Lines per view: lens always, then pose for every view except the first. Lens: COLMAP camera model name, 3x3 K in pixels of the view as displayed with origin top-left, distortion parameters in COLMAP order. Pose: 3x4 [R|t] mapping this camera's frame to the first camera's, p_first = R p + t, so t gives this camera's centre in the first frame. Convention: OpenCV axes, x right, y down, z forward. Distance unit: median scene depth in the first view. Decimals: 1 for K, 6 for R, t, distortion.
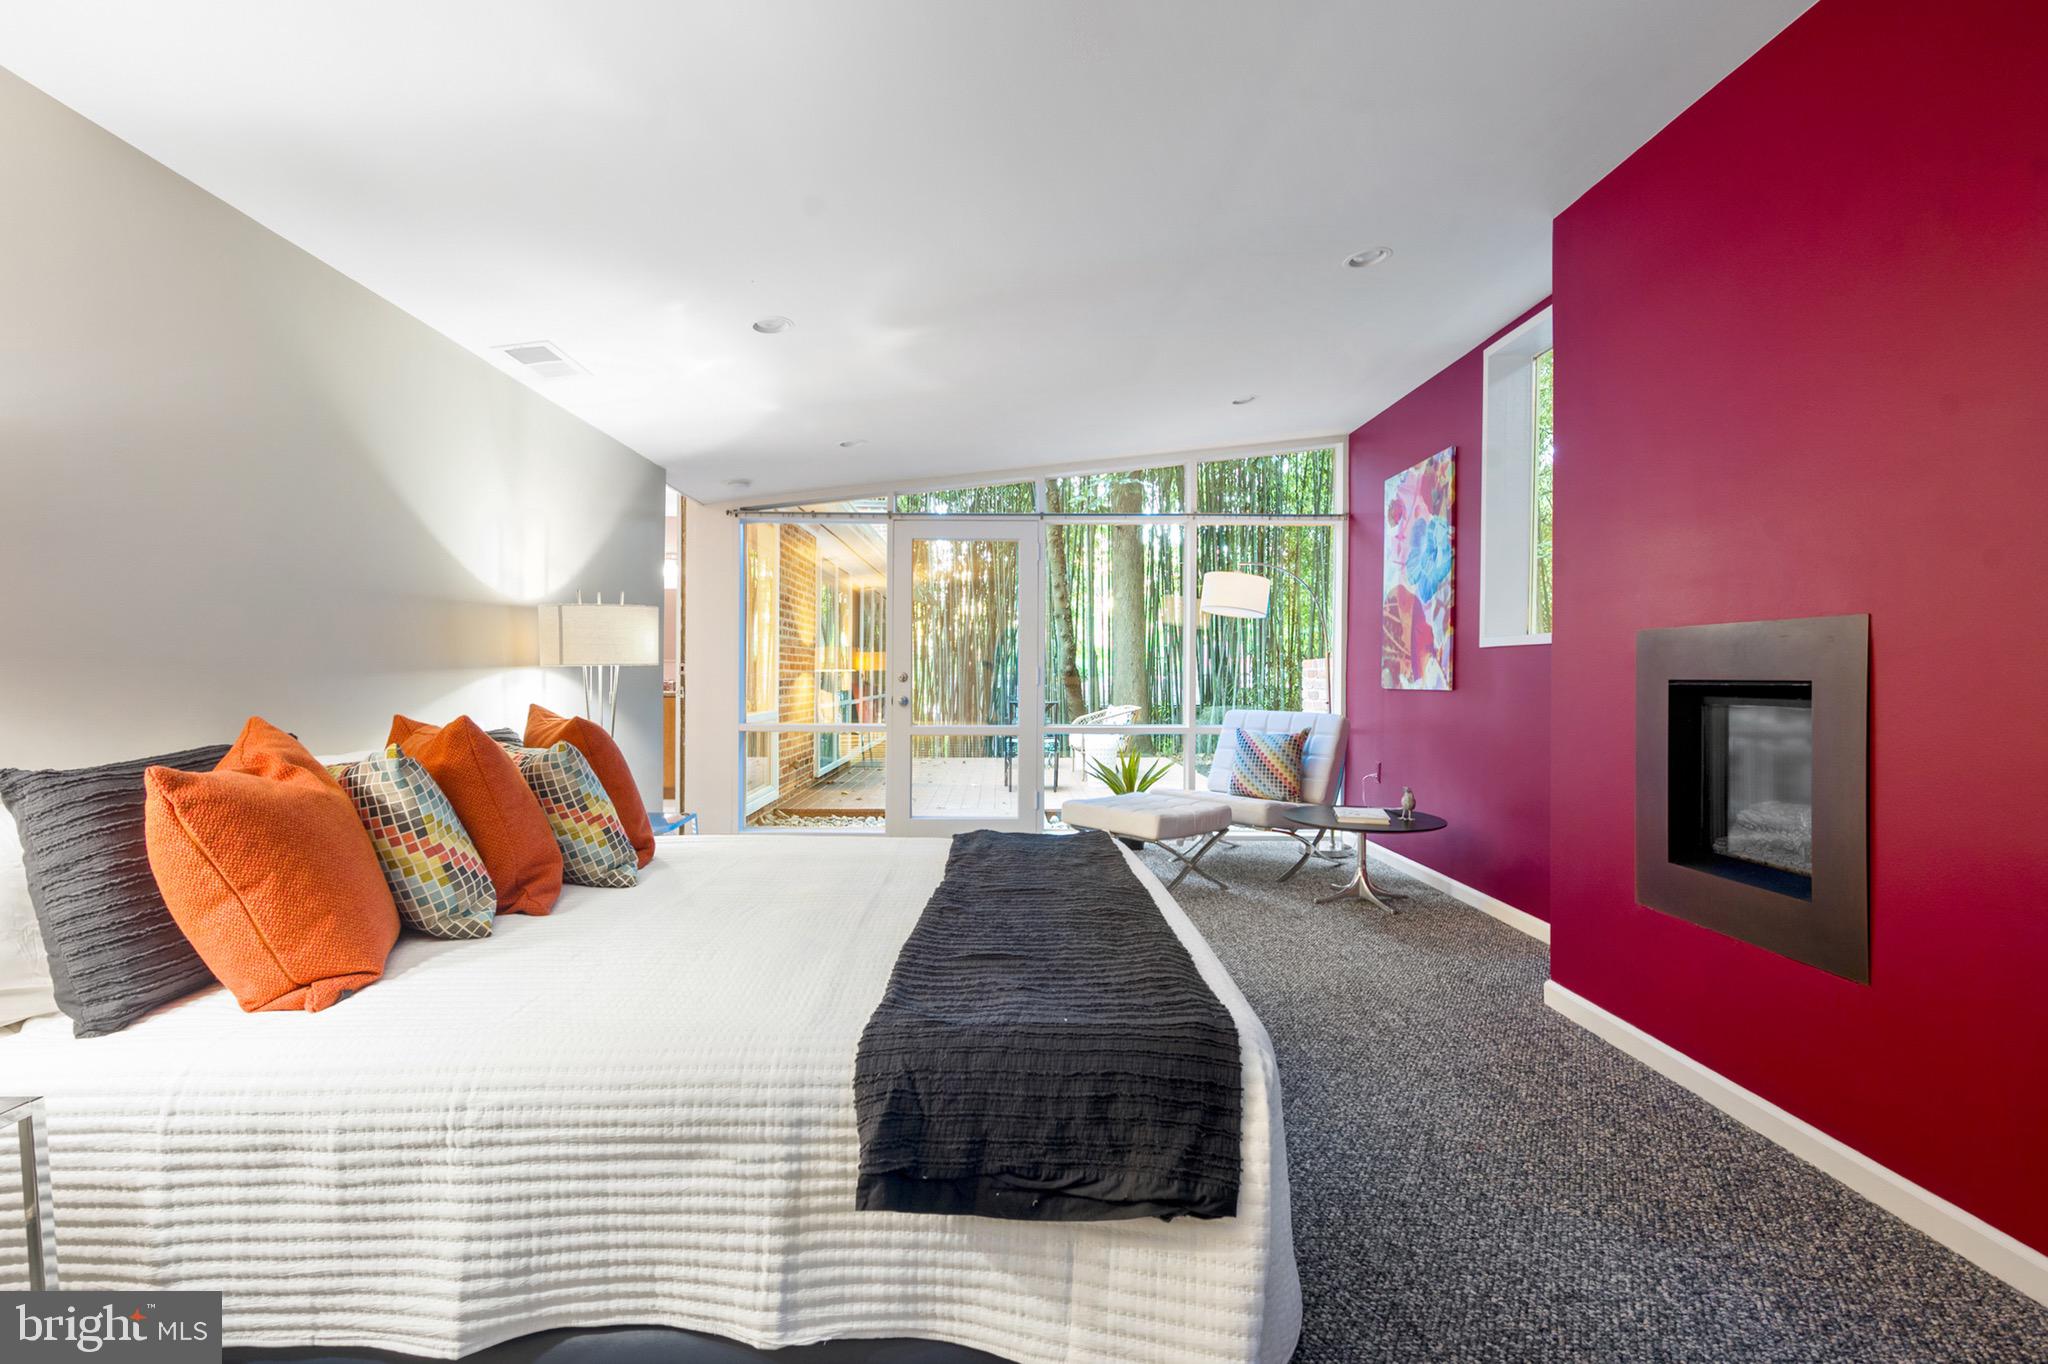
lens RADIAL K [[937.8, 0, 1014.7], [0, 937.8, 677.8], [0, 0, 1]] dist [0.000806, -0.000776]
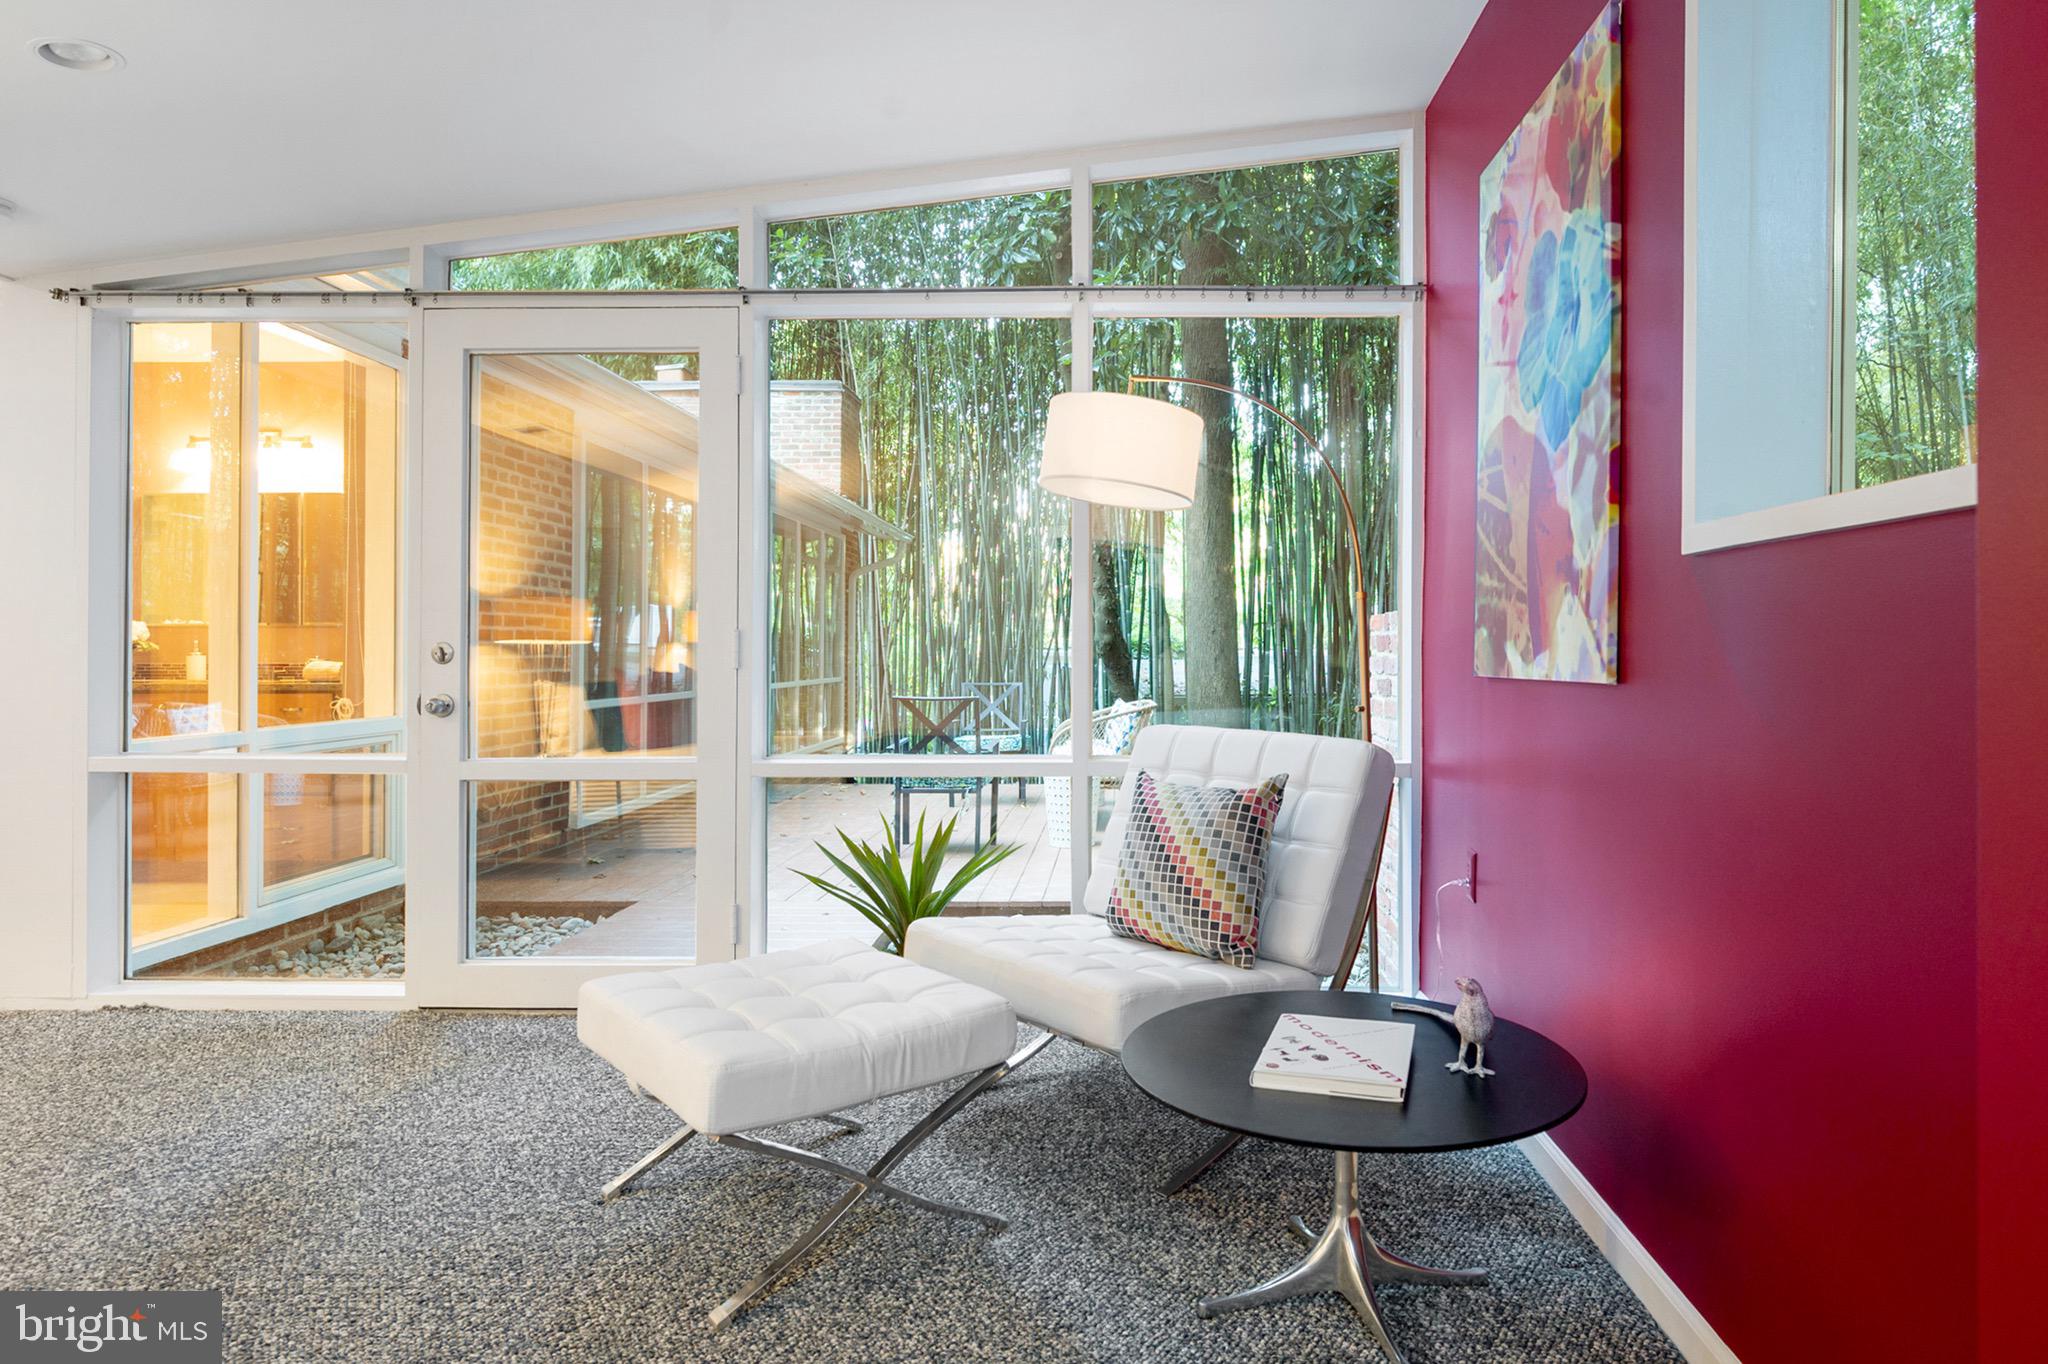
lens RADIAL K [[1262.2, 0, 1112.4], [0, 1262.2, 645.1], [0, 0, 1]] dist [-0.000195, 0.000885]
pose [[0.999801, -0.003147, -0.019705, 0.681282], [0.002995, 0.999965, -0.007751, 0.004304], [0.019729, 0.007690, 0.999776, 1.238903]]
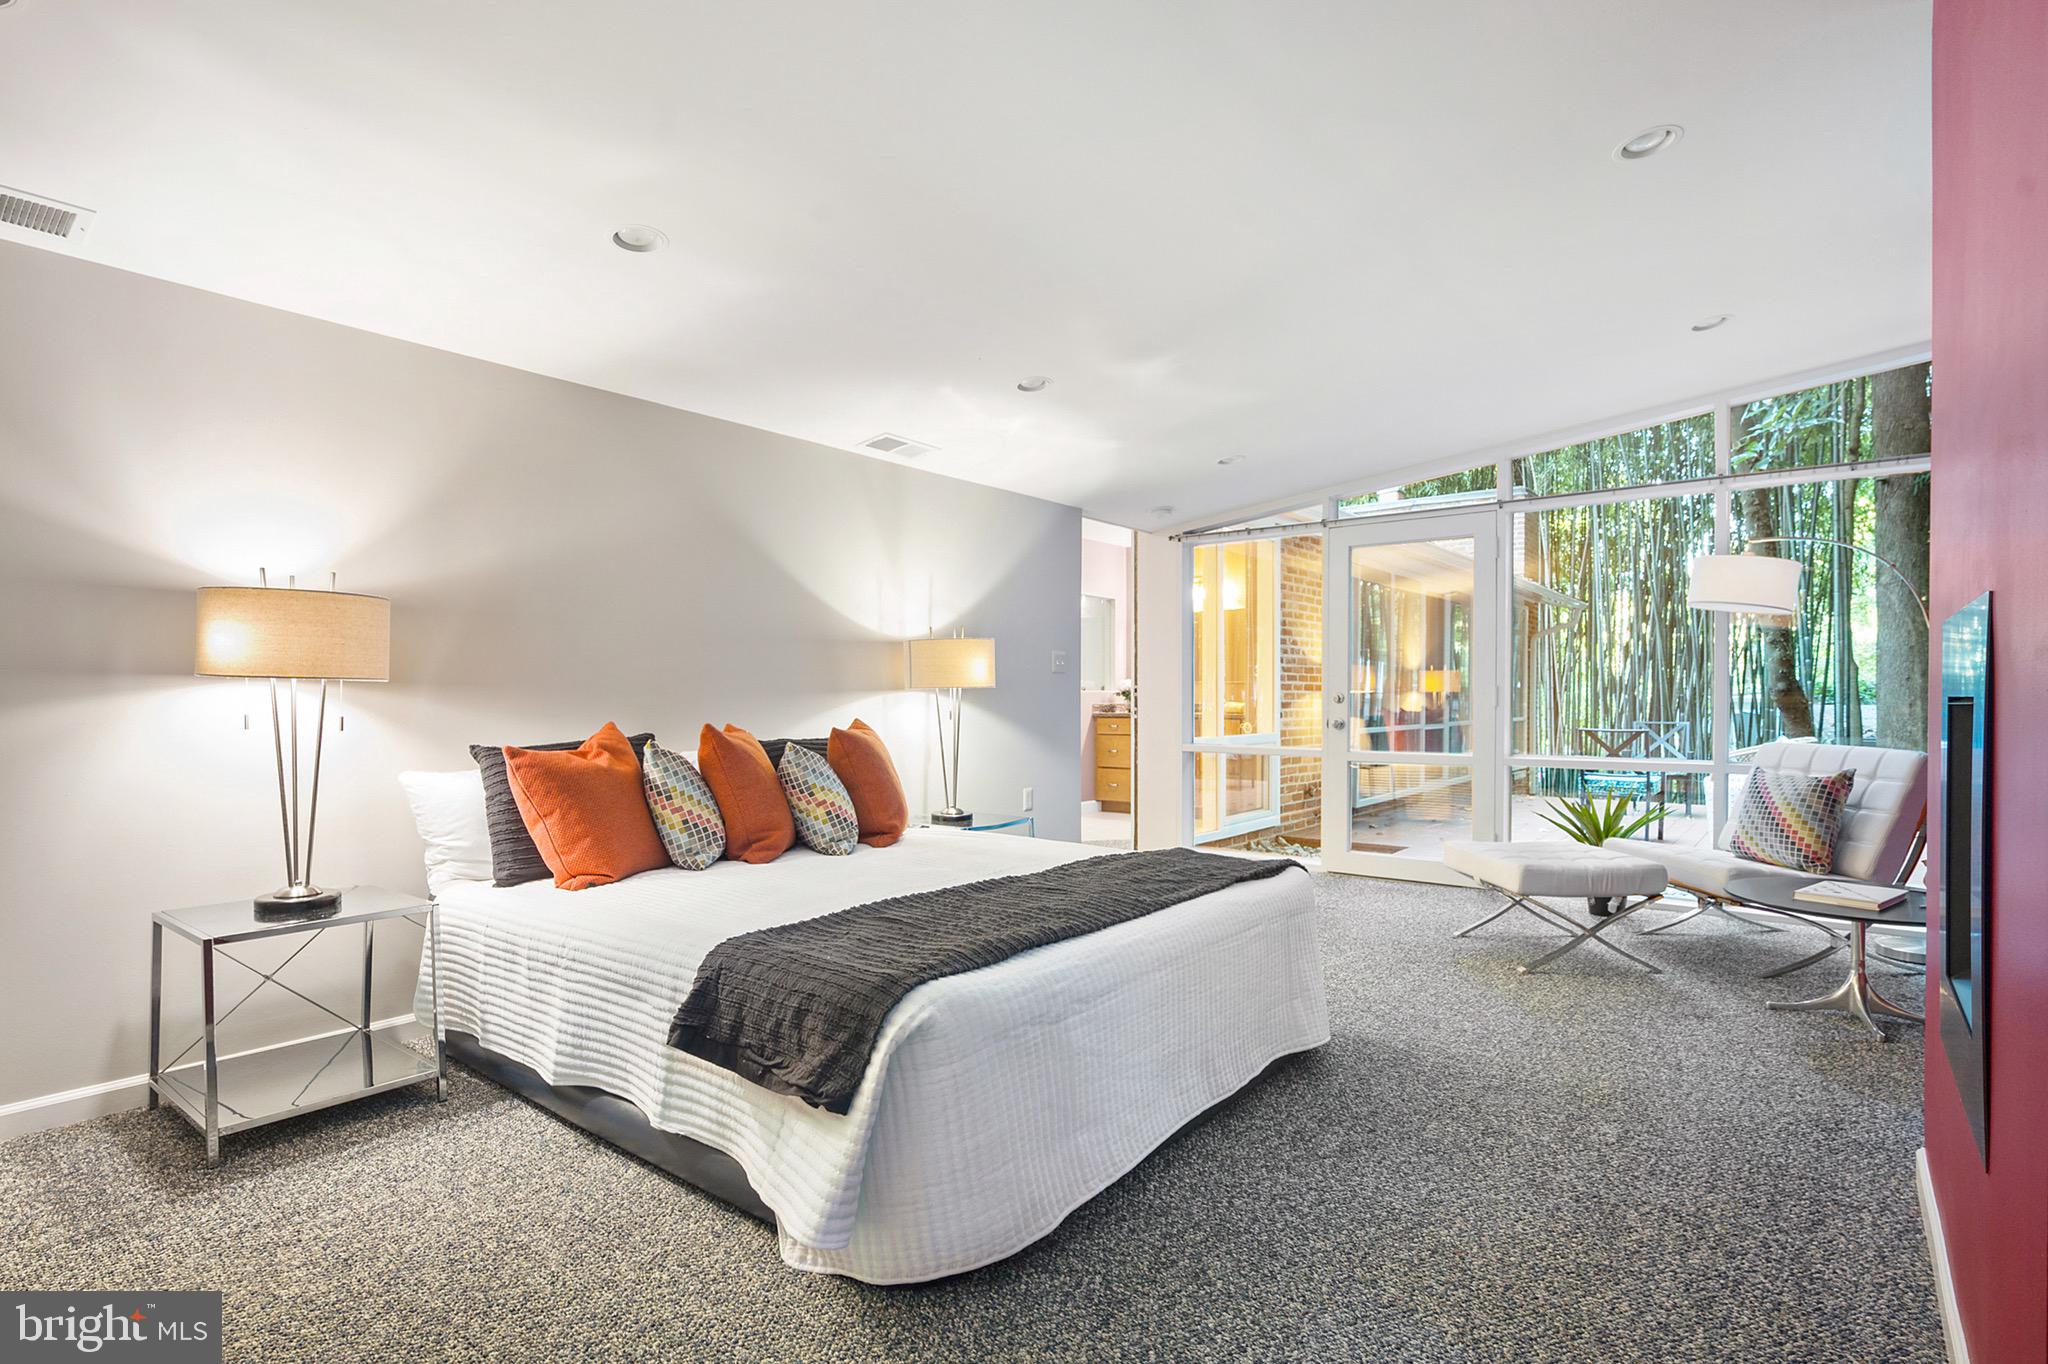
lens RADIAL K [[1030.2, 0, 1005.2], [0, 1030.2, 709.2], [0, 0, 1]] dist [-0.005820, 0.000529]
pose [[0.774119, 0.004512, -0.633024, 0.837189], [0.000888, 0.999966, 0.008213, 0.005296], [0.633039, -0.006920, 0.774089, 0.034970]]
